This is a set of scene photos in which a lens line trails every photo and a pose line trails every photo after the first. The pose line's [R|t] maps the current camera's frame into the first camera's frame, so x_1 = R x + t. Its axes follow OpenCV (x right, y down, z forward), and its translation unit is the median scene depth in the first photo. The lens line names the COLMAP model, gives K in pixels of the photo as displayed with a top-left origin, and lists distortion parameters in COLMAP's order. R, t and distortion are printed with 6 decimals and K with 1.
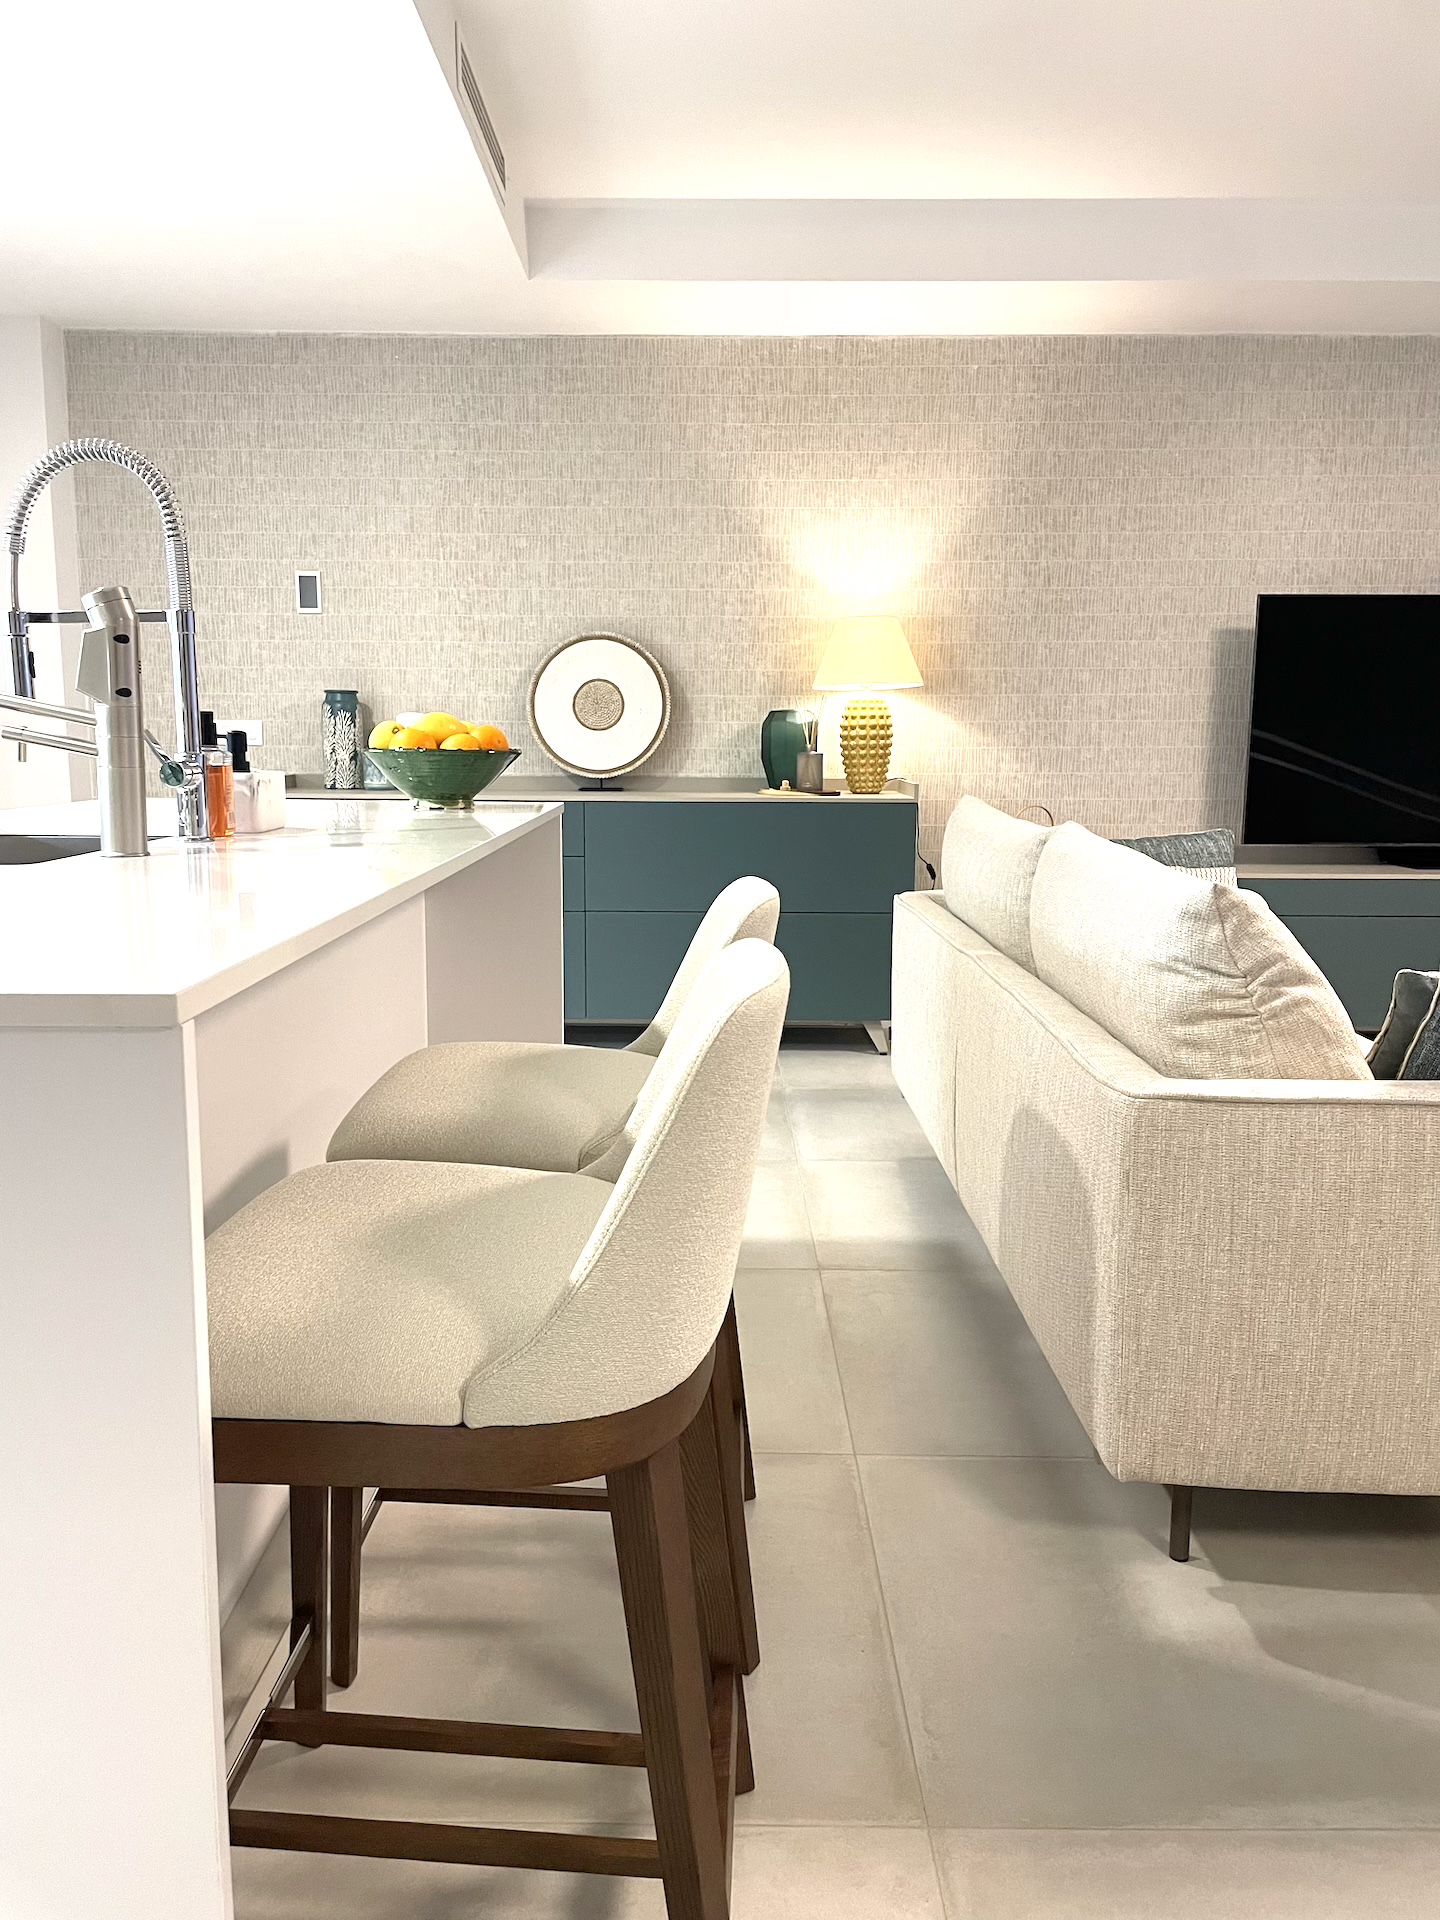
lens RADIAL K [[1448.8, 0, 716.6], [0, 1448.8, 960.8], [0, 0, 1]] dist [0.075413, -0.094128]
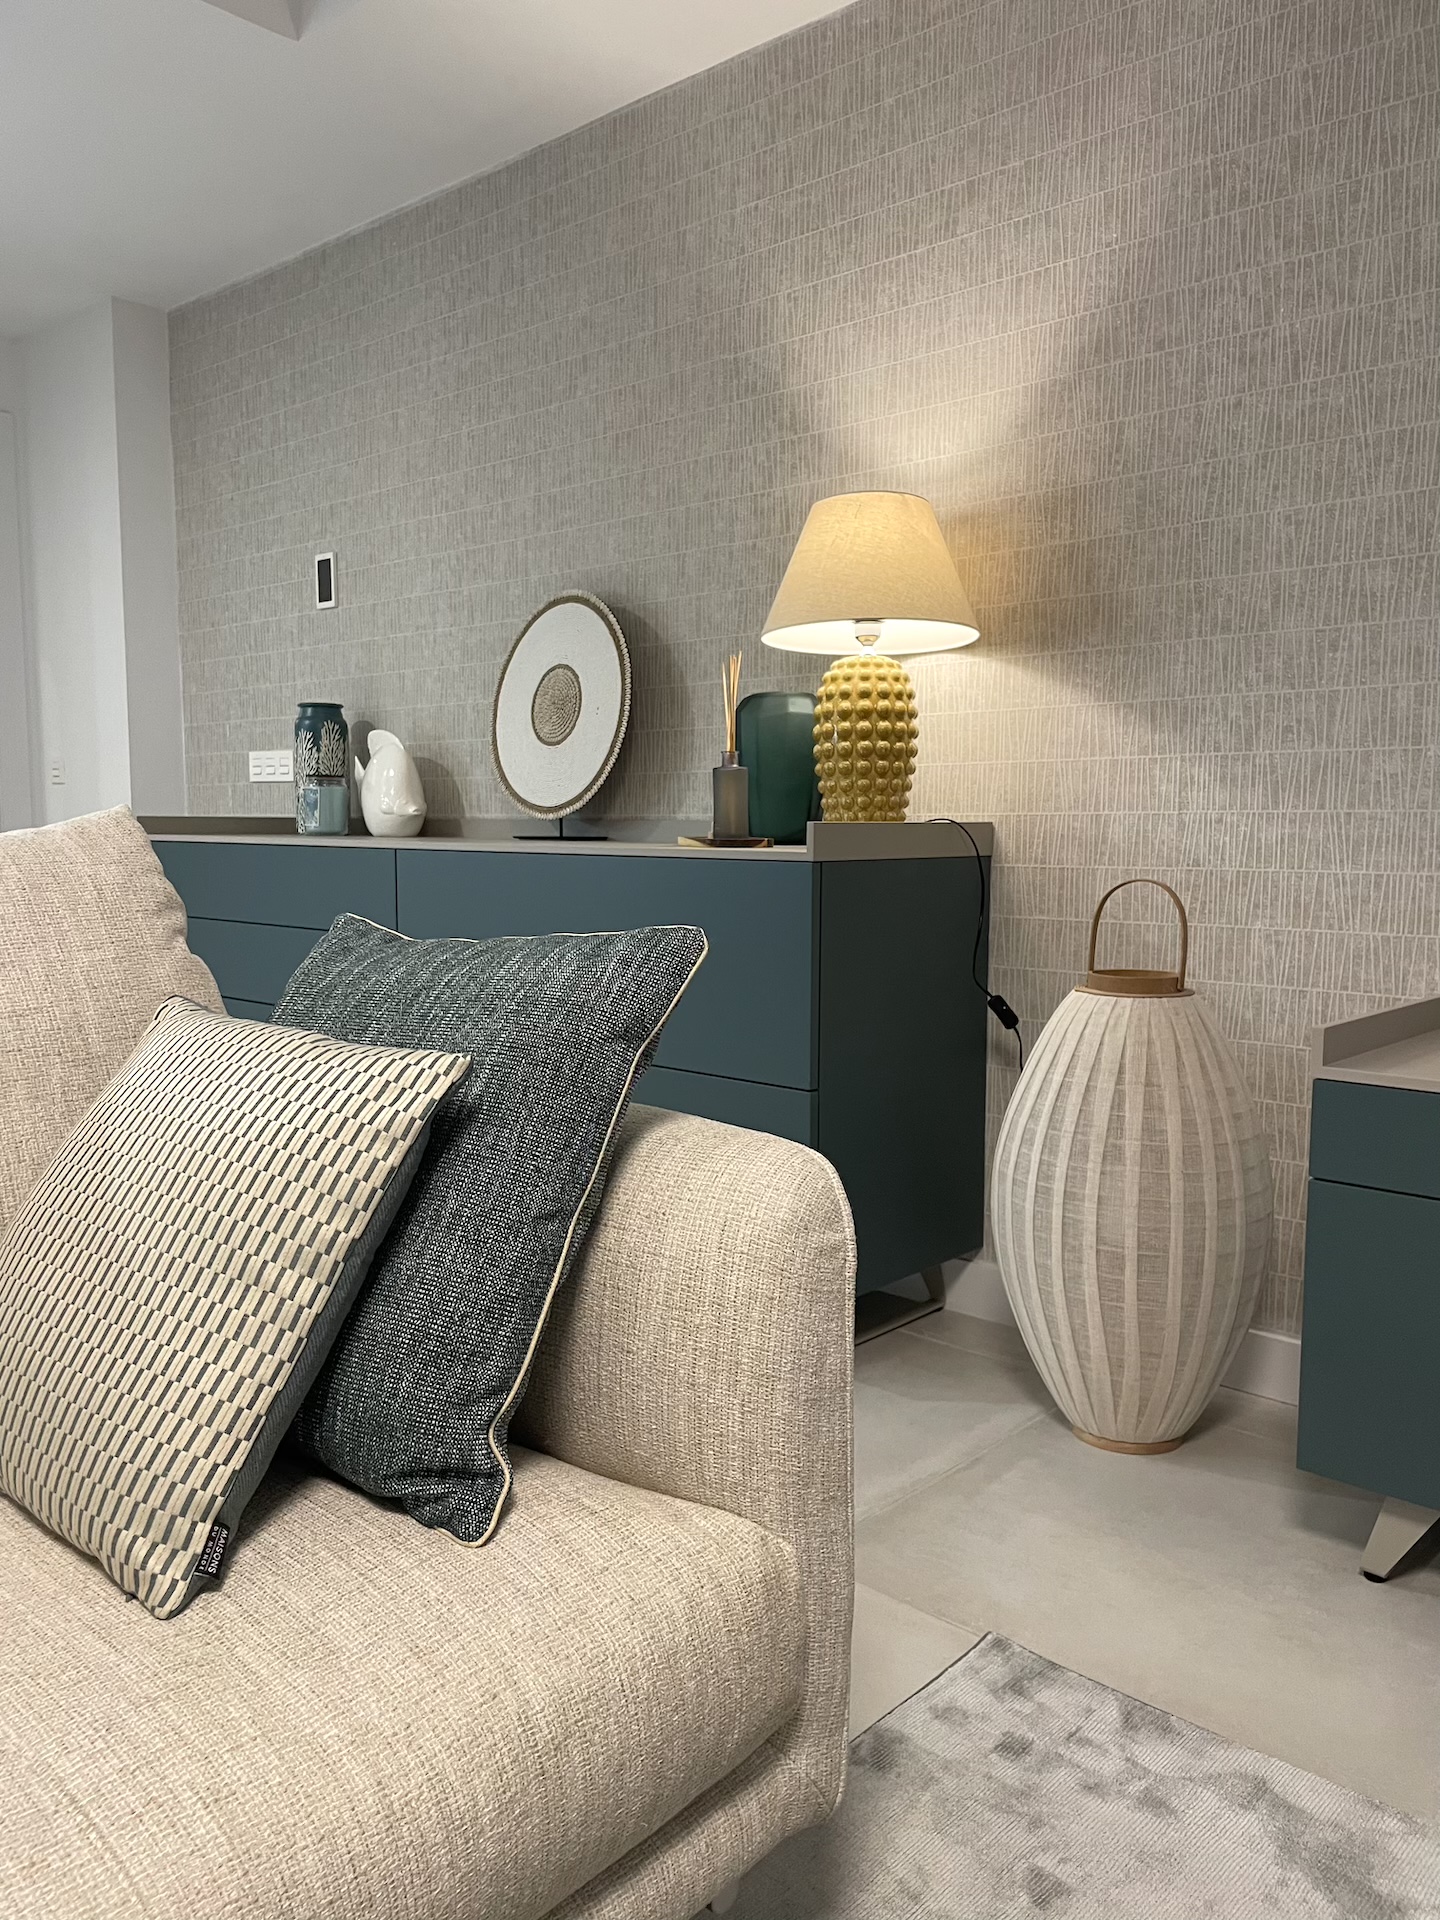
lens RADIAL K [[1448.8, 0, 731.0], [0, 1448.8, 962.3], [0, 0, 1]] dist [0.075413, -0.094128]
pose [[0.756570, 0.063026, -0.650868, 0.396543], [-0.106239, 0.993967, -0.027244, -0.055687], [0.645225, 0.089760, 0.758702, 0.579394]]
